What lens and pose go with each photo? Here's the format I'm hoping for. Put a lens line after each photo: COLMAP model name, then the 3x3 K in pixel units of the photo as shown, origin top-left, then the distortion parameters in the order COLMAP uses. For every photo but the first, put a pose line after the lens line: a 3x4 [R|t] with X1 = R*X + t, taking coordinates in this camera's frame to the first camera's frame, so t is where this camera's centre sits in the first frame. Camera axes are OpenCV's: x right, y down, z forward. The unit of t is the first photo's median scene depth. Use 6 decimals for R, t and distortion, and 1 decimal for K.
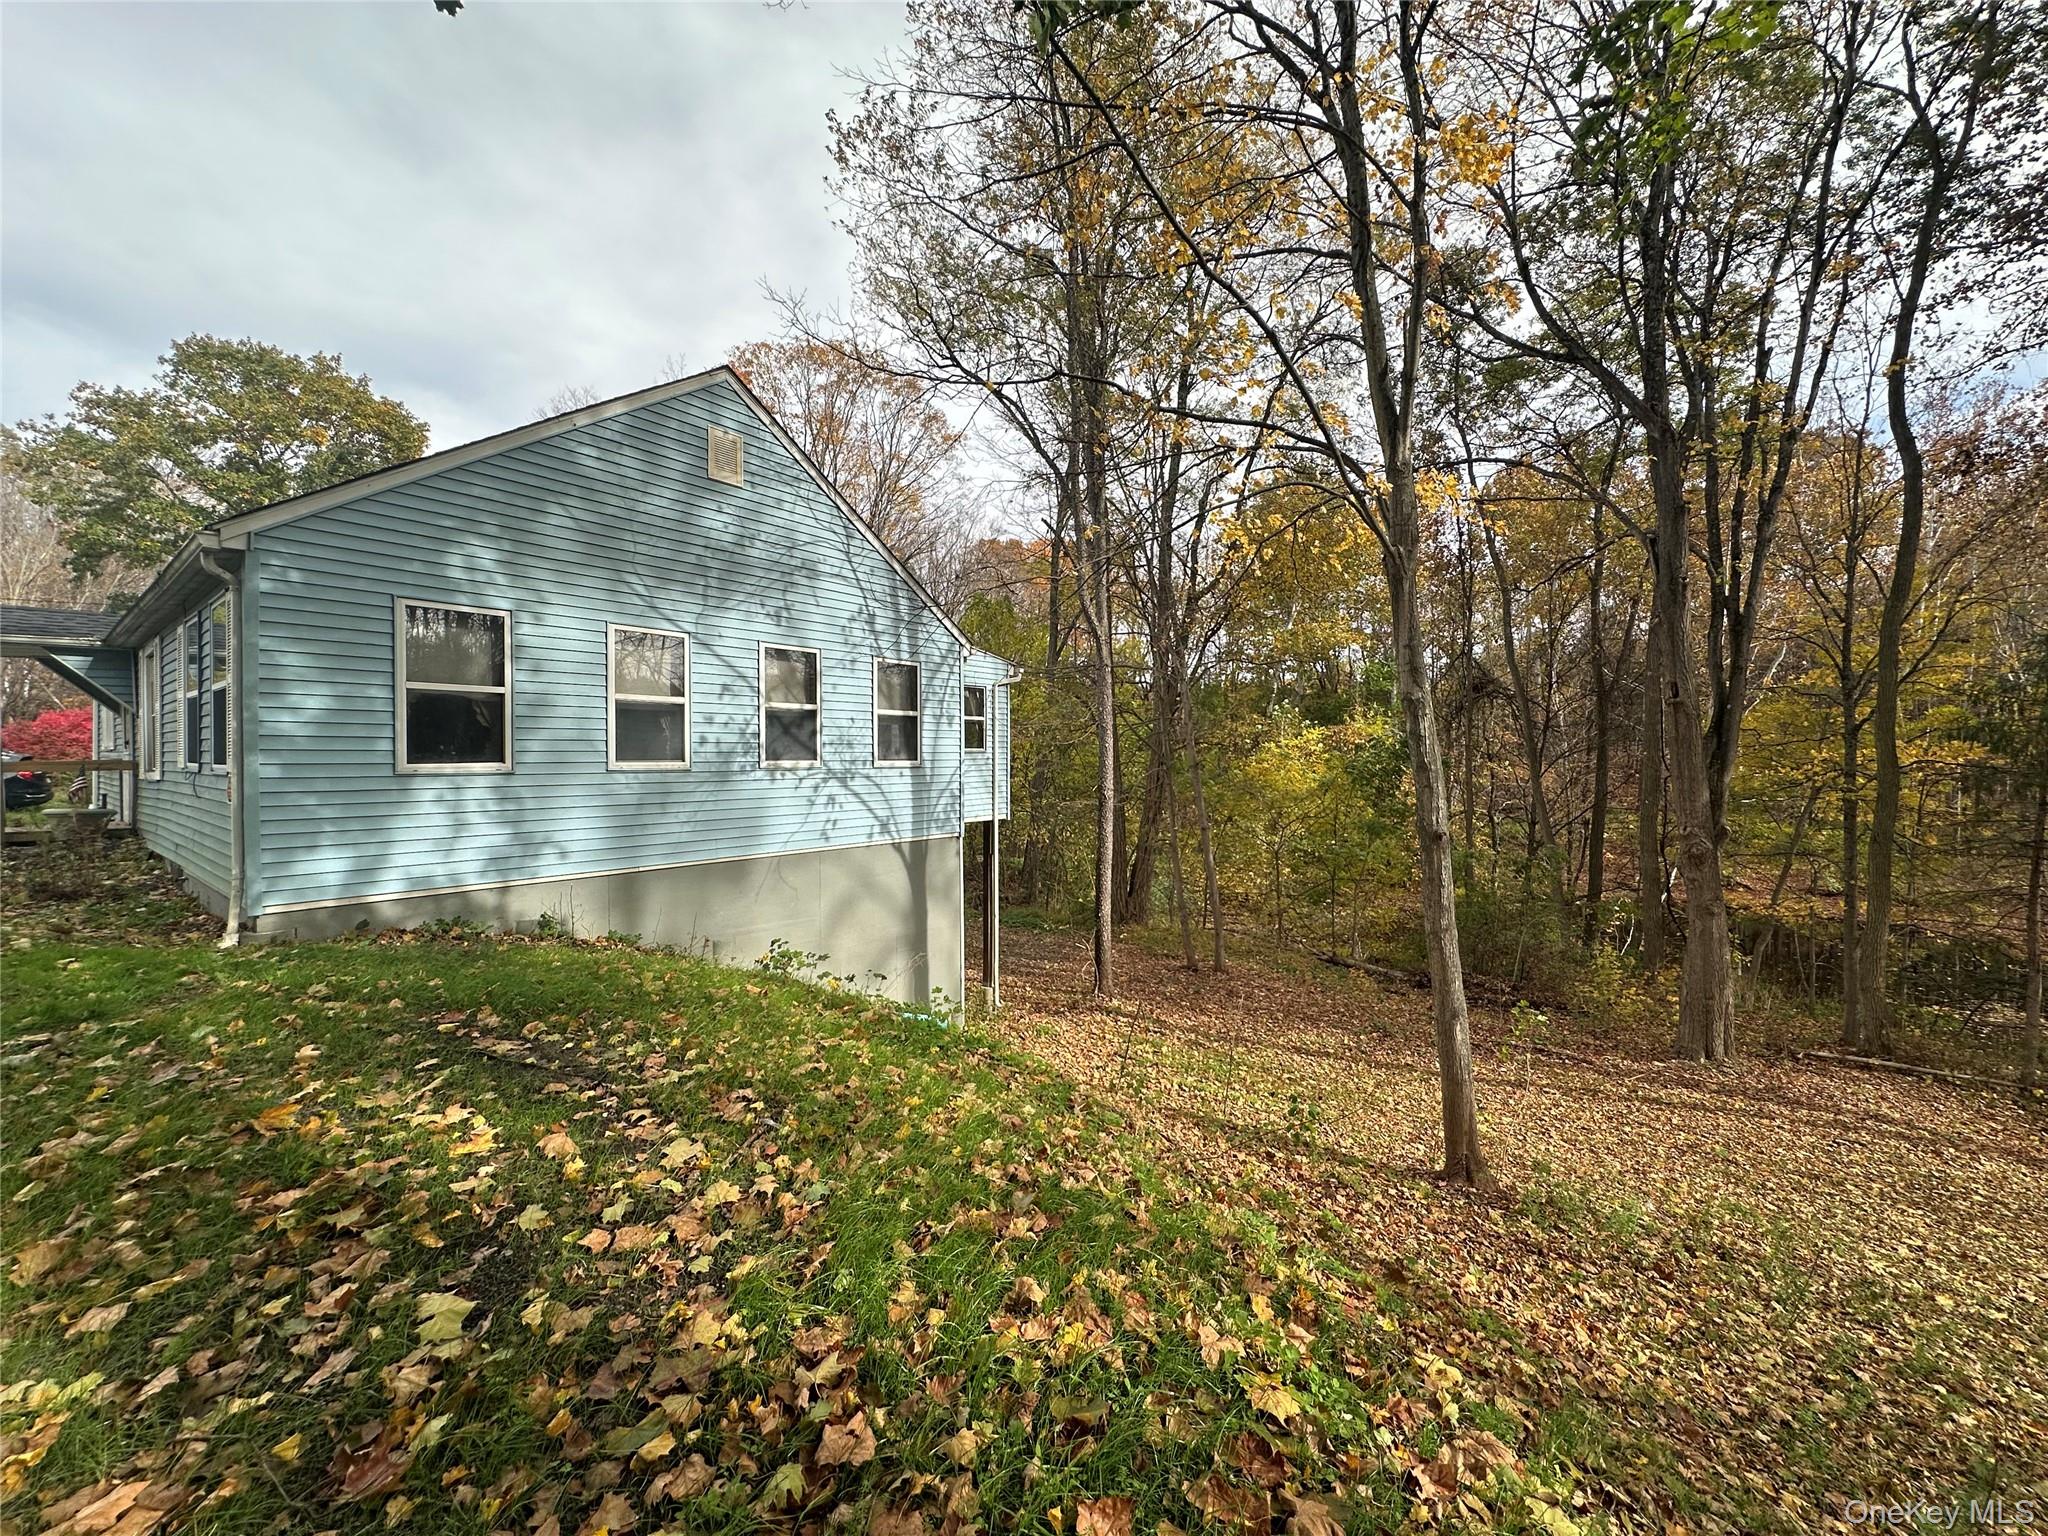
lens RADIAL K [[813.5, 0, 1021.3], [0, 813.5, 767.0], [0, 0, 1]] dist [-0.002798, 0.000595]
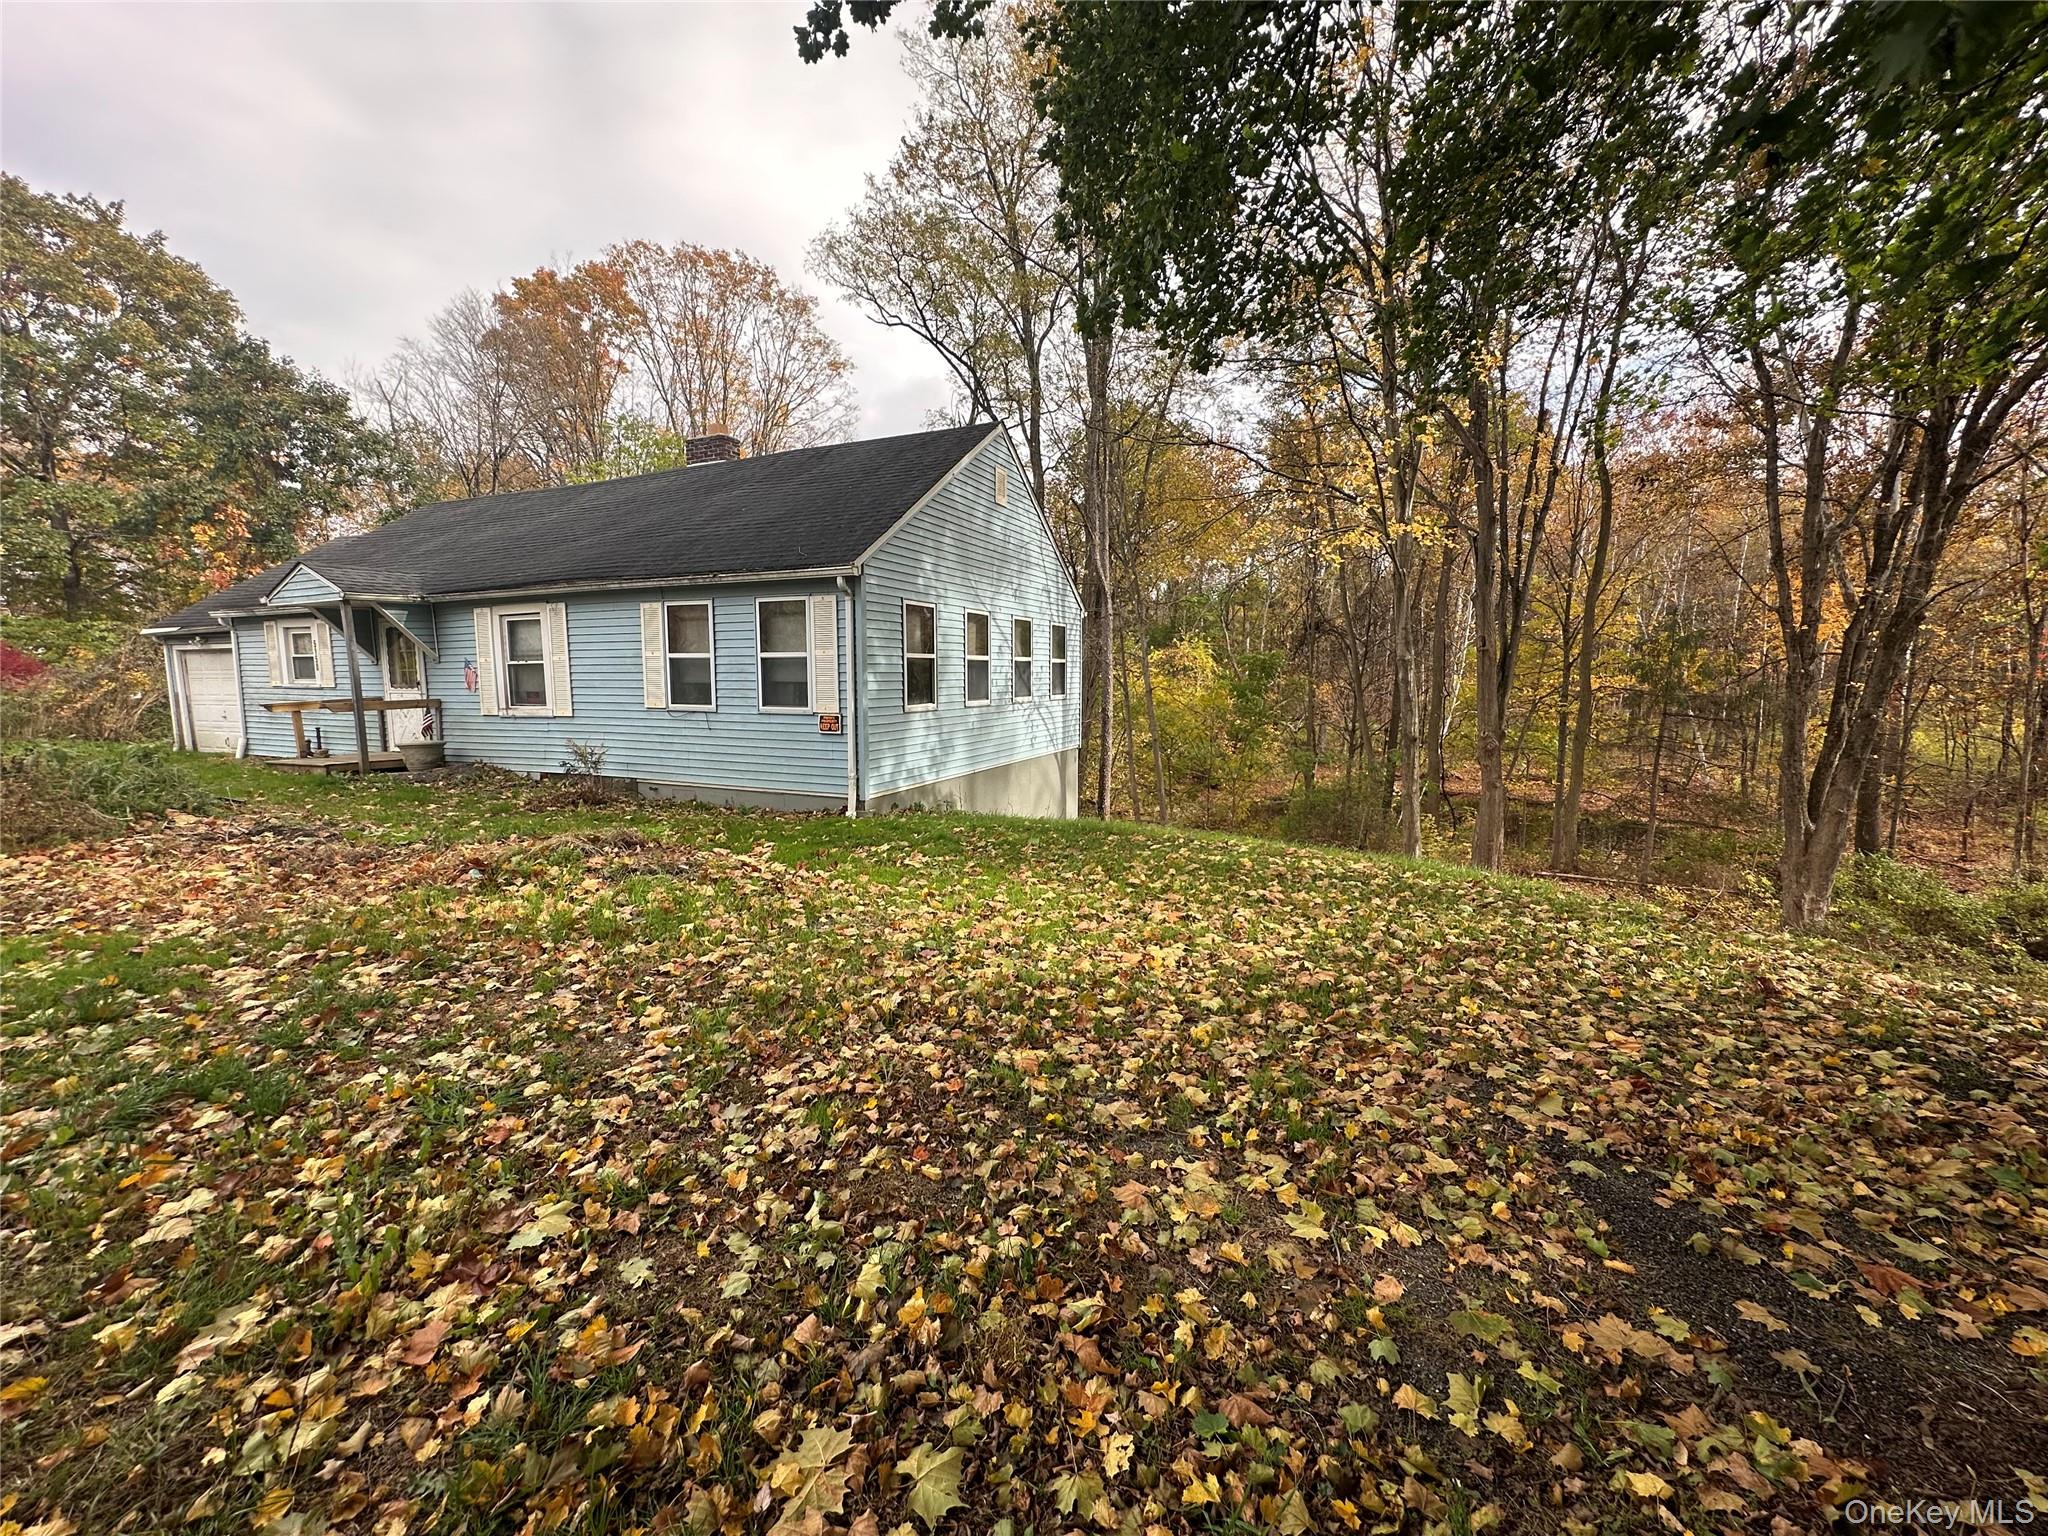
lens RADIAL K [[813.5, 0, 1021.3], [0, 813.5, 767.0], [0, 0, 1]] dist [-0.002798, 0.000595]
pose [[0.967906, -0.029736, 0.249548, -0.417632], [0.004425, 0.994838, 0.101378, -0.019170], [-0.251274, -0.097020, 0.963041, -0.268131]]
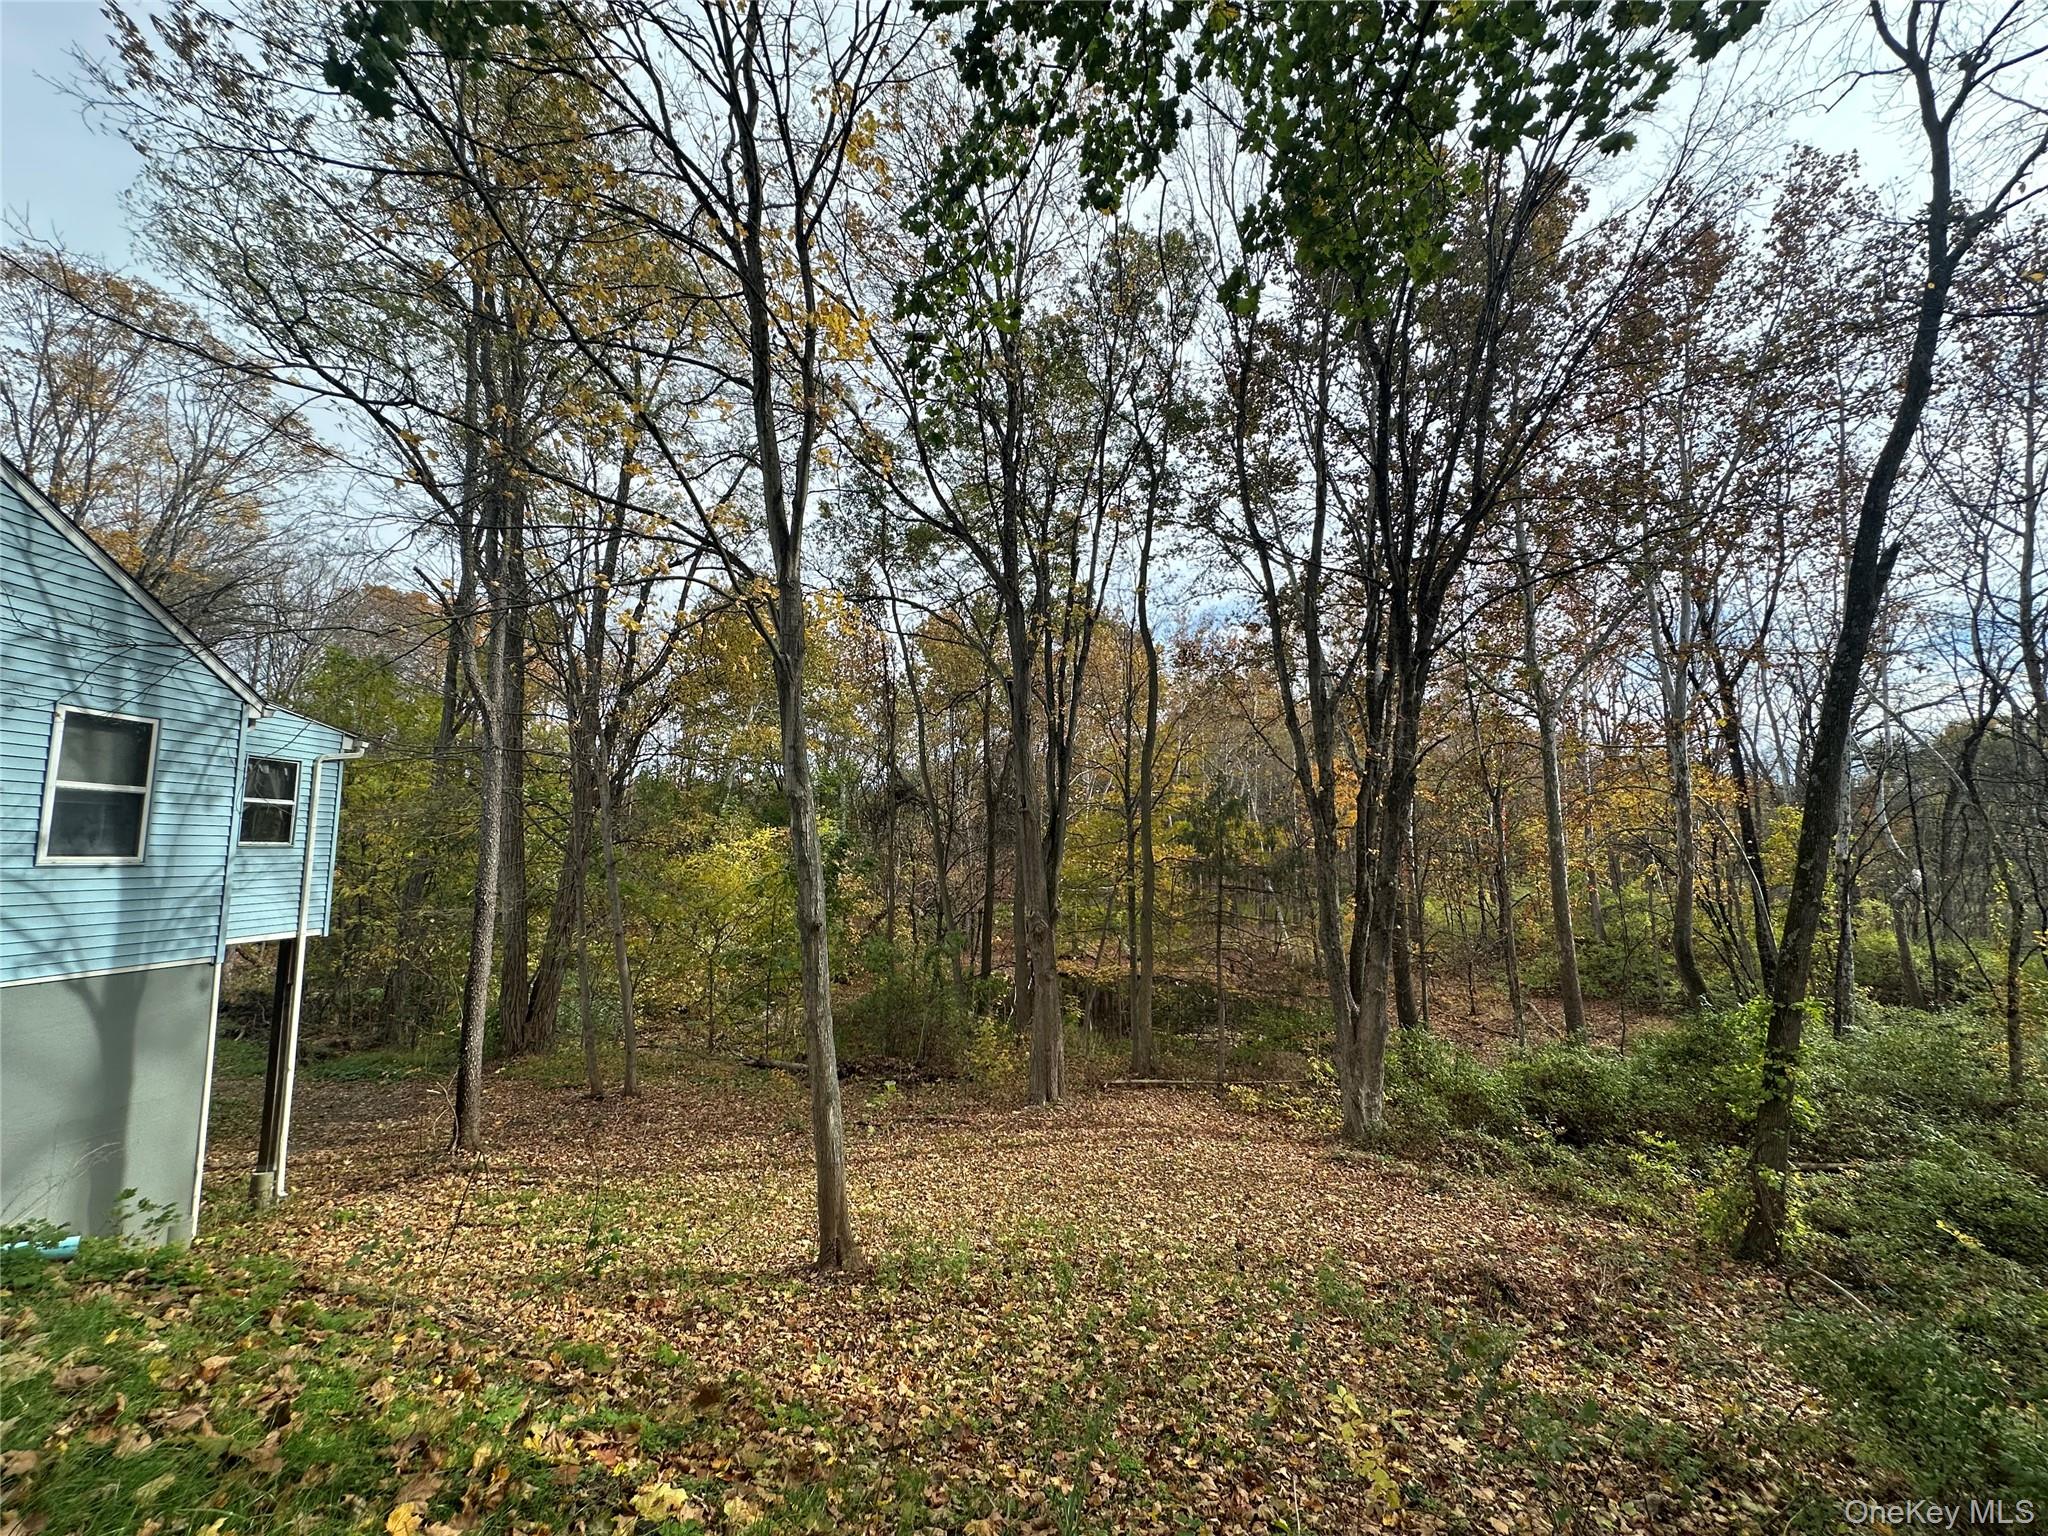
lens RADIAL K [[813.5, 0, 1021.3], [0, 813.5, 767.0], [0, 0, 1]] dist [-0.002798, 0.000595]
pose [[0.806169, 0.064332, 0.588178, 0.054835], [0.009660, 0.992508, -0.121795, 0.006299], [-0.591607, 0.103869, 0.799507, -0.016280]]
